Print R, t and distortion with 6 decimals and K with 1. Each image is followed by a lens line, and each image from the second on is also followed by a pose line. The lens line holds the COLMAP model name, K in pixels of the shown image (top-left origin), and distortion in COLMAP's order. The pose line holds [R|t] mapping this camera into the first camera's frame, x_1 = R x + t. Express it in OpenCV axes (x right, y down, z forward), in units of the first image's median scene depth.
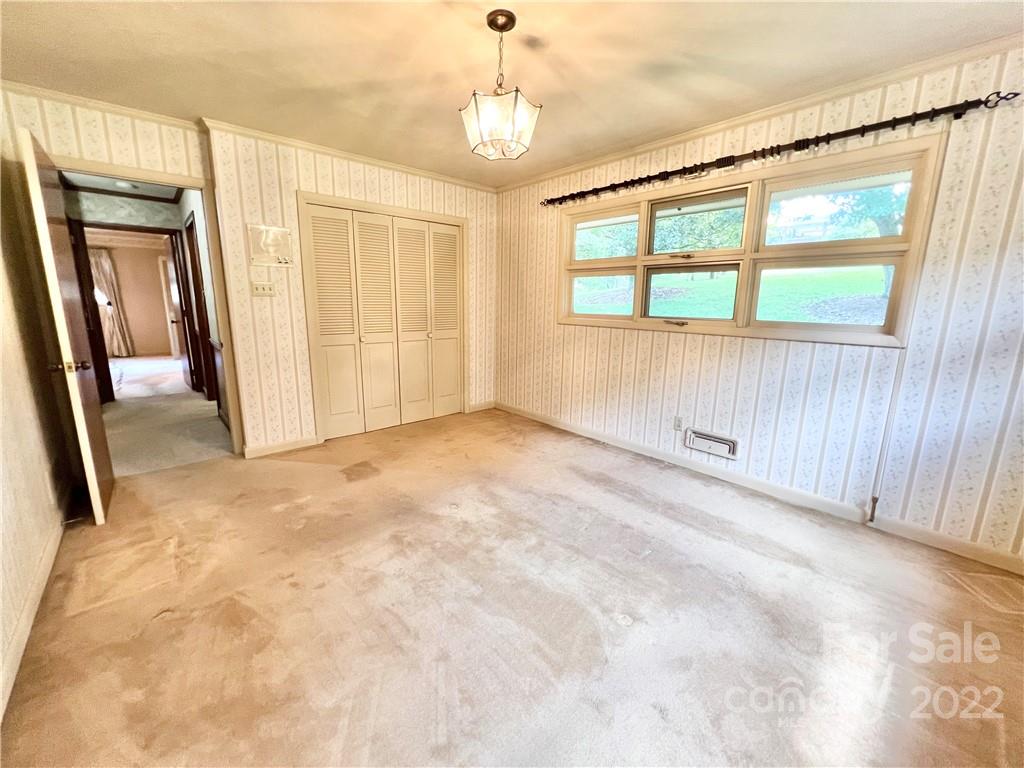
lens RADIAL K [[410.0, 0, 510.0], [0, 410.0, 382.1], [0, 0, 1]] dist [-0.004281, 0.001085]
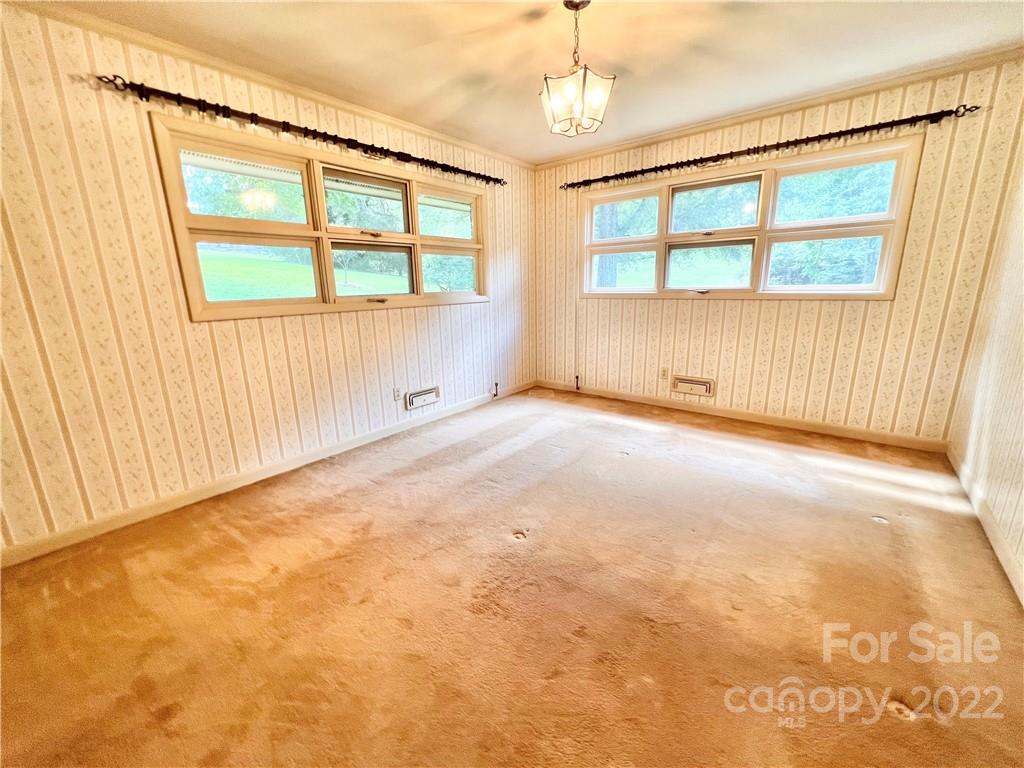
lens RADIAL K [[410.0, 0, 512.7], [0, 410.0, 380.4], [0, 0, 1]] dist [-0.004281, 0.001085]
pose [[-0.161870, -0.238793, 0.957484, -0.668119], [0.211484, 0.939342, 0.270021, -0.160501], [-0.963884, 0.246200, -0.101551, 0.824050]]
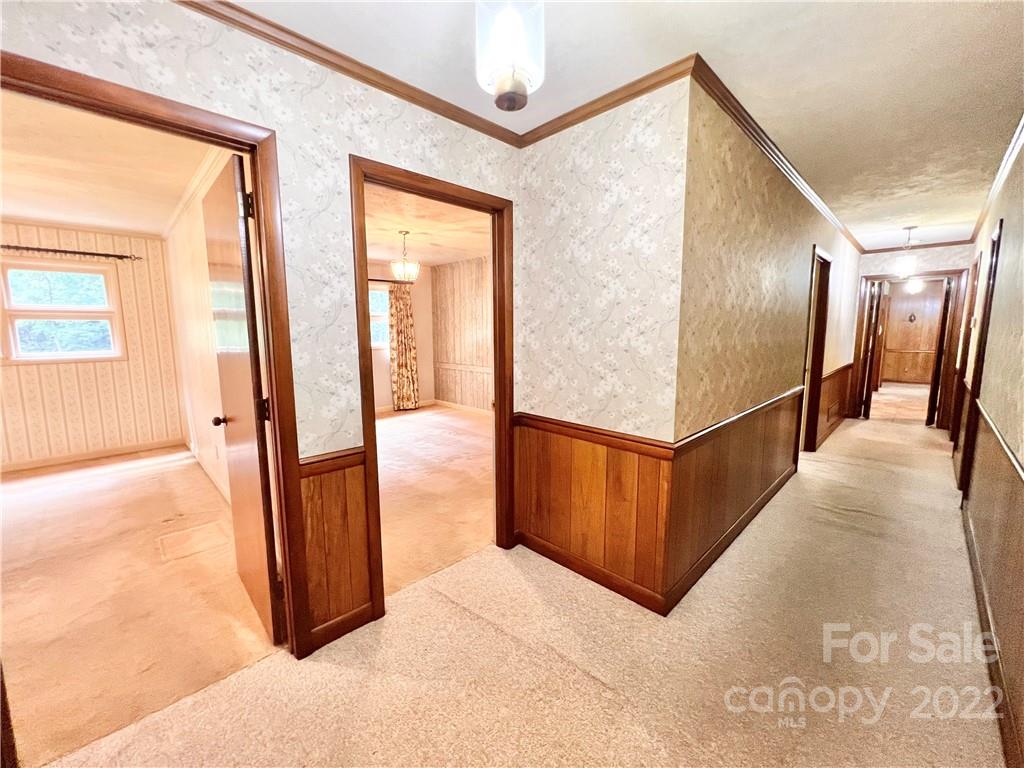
lens RADIAL K [[410.0, 0, 510.9], [0, 410.0, 381.8], [0, 0, 1]] dist [-0.004281, 0.001085]
pose [[-0.998549, 0.003692, -0.053716, -1.179083], [-0.013272, 0.949981, 0.312026, -0.303928], [0.052181, 0.312287, -0.948554, 1.352628]]
